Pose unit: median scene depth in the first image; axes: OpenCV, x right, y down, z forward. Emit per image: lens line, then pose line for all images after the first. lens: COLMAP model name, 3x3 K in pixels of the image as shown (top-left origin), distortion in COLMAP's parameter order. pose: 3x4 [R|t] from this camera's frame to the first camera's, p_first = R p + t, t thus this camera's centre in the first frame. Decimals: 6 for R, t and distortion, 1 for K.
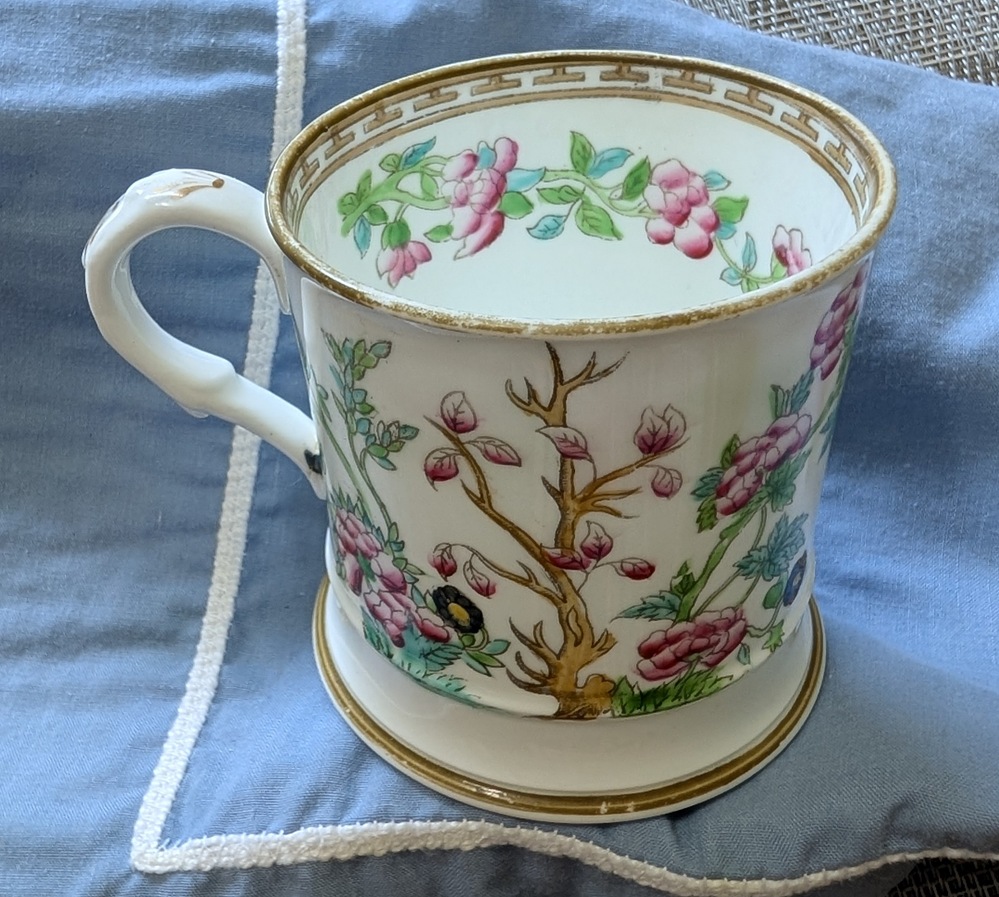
lens RADIAL K [[410.9, 0, 506.4], [0, 410.9, 450.3], [0, 0, 1]] dist [-0.001727, -0.000068]
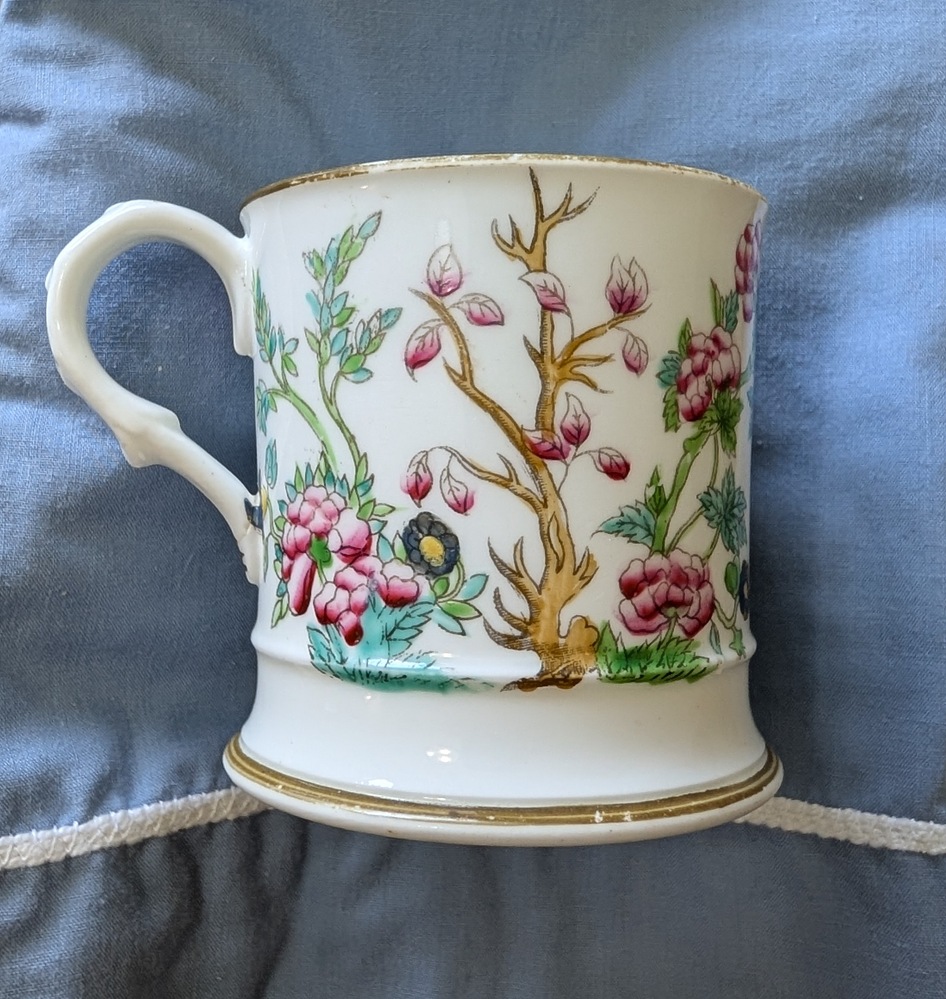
lens RADIAL K [[400.9, 0, 465.4], [0, 400.9, 497.2], [0, 0, 1]] dist [0.000287, 0.000183]
pose [[0.995477, -0.031541, 0.089613, -0.135737], [0.050323, 0.975139, -0.215804, 0.553029], [-0.080578, 0.219337, 0.972316, 0.082077]]
